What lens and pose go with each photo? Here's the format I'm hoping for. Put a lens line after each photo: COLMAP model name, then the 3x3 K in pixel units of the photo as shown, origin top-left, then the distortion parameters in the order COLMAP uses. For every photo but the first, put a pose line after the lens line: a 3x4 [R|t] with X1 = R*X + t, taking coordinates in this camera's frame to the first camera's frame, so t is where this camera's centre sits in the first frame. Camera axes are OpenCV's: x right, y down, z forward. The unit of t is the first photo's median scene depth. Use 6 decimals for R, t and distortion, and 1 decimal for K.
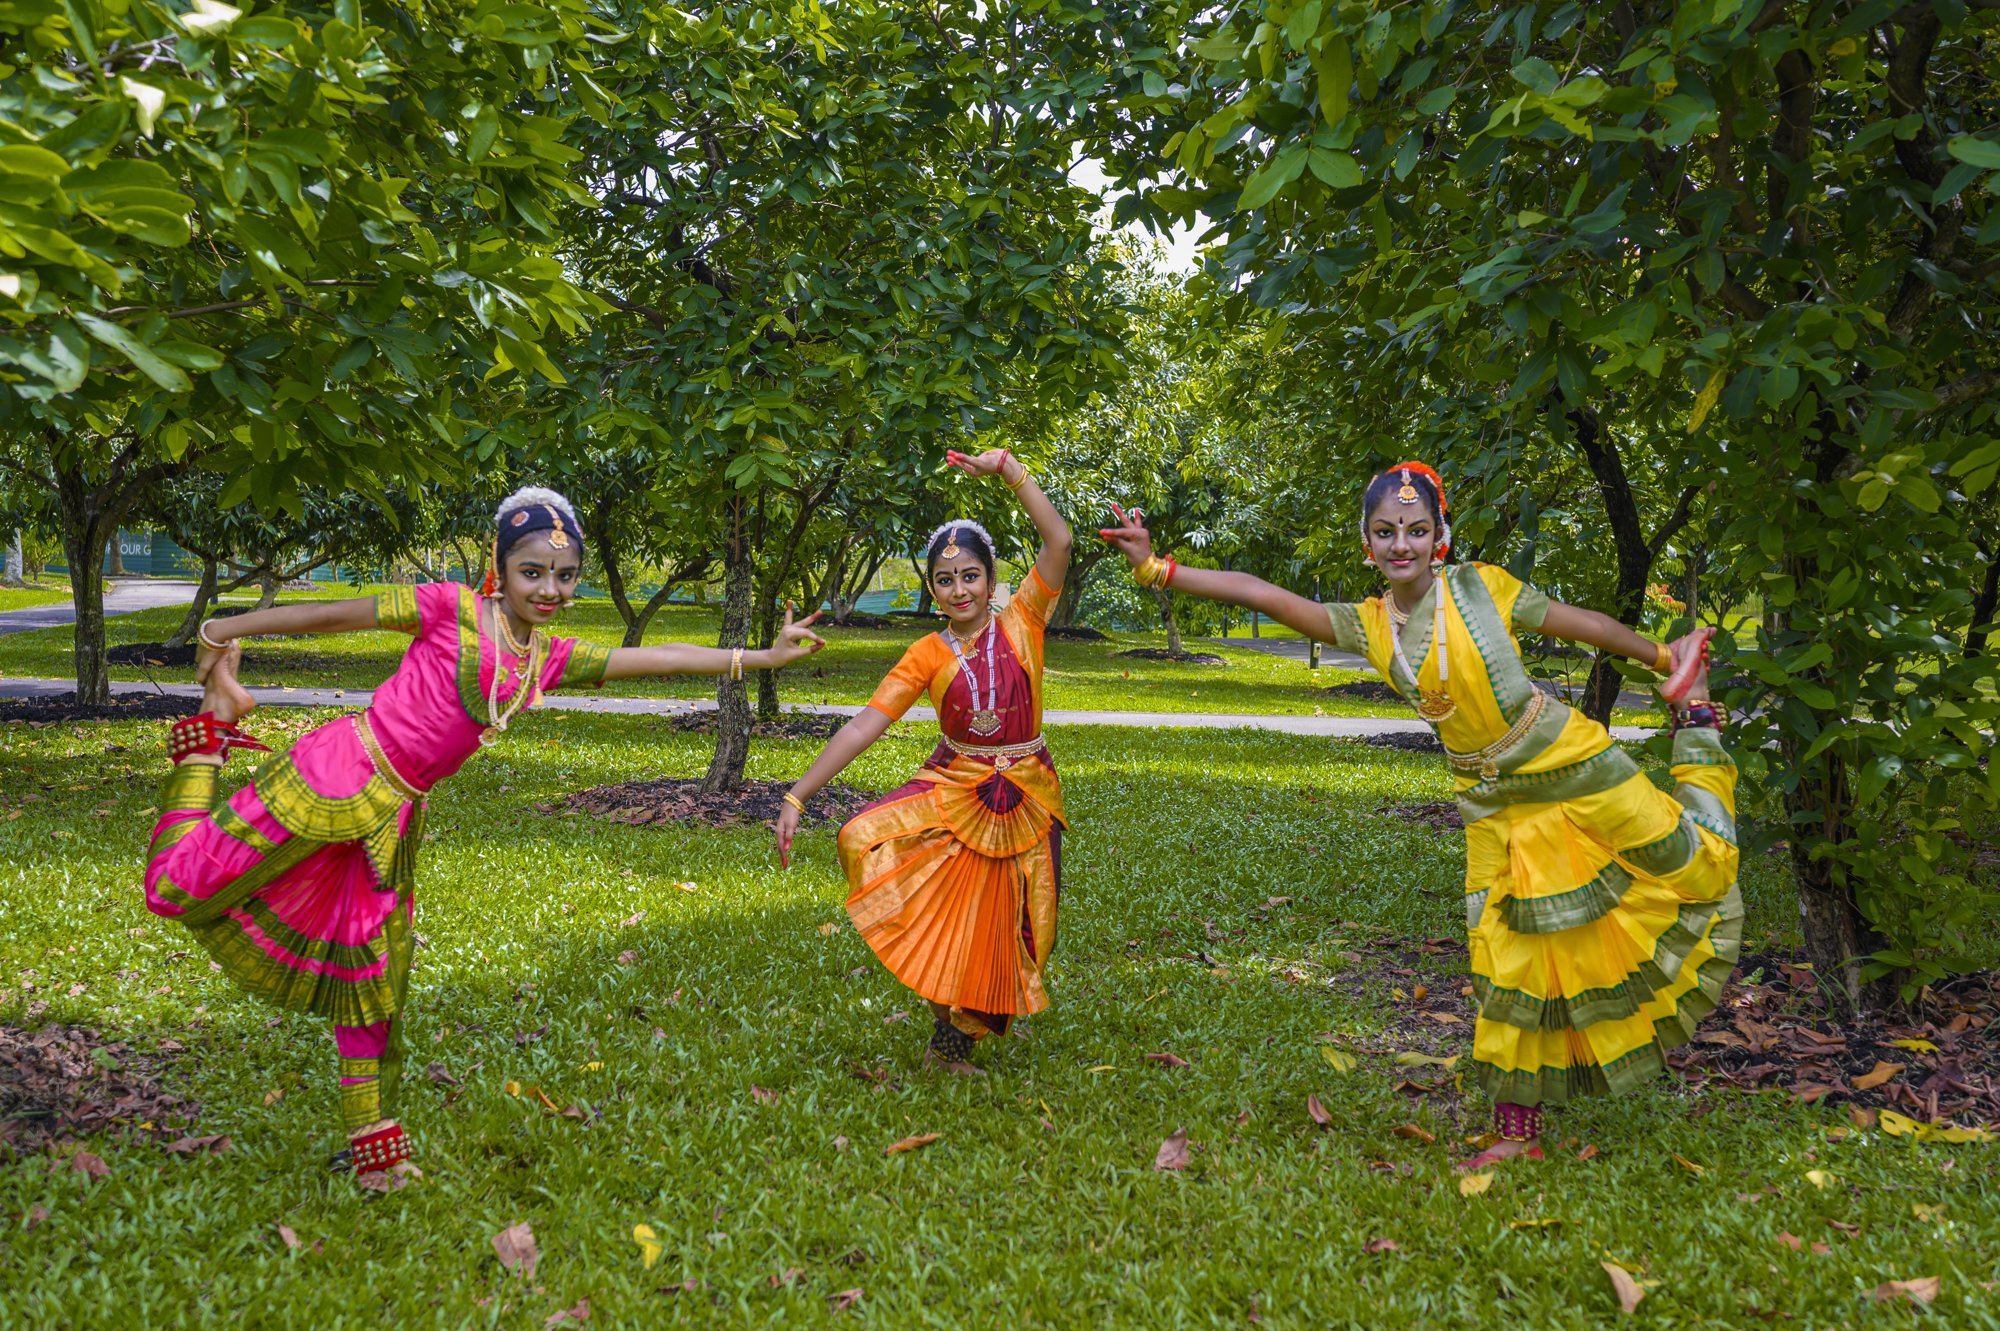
lens RADIAL K [[1788.0, 0, 1000.0], [0, 1788.0, 665.5], [0, 0, 1]] dist [-0.013853, -0.013188]
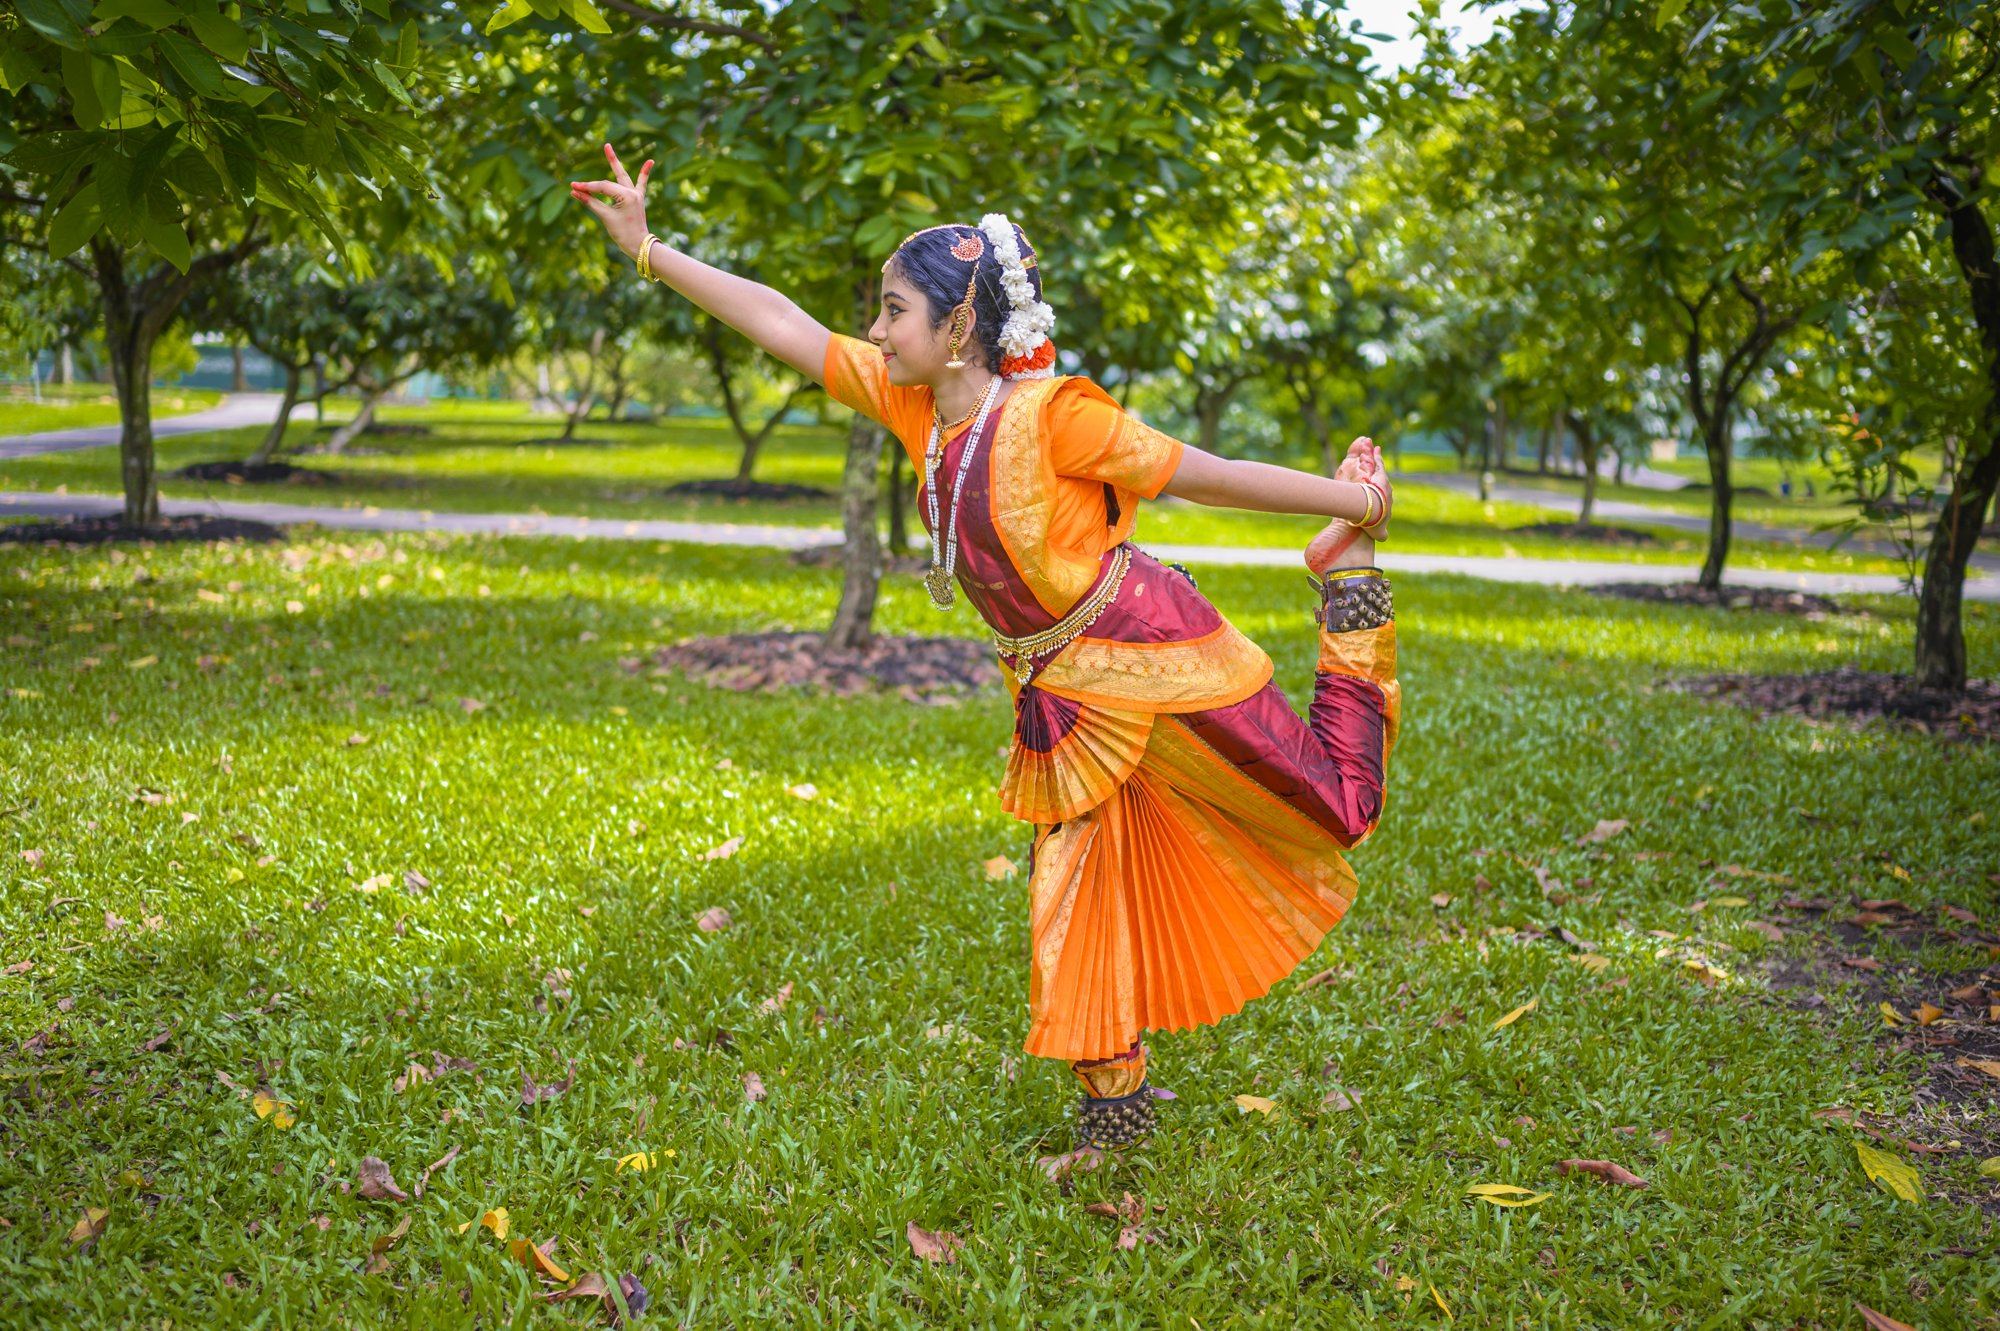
lens RADIAL K [[1788.0, 0, 1000.0], [0, 1788.0, 665.5], [0, 0, 1]] dist [-0.013853, -0.013188]
pose [[0.997651, 0.019825, -0.065574, -0.035606], [-0.013523, 0.995368, 0.095180, 0.000841], [0.067157, -0.094070, 0.993298, 0.212287]]
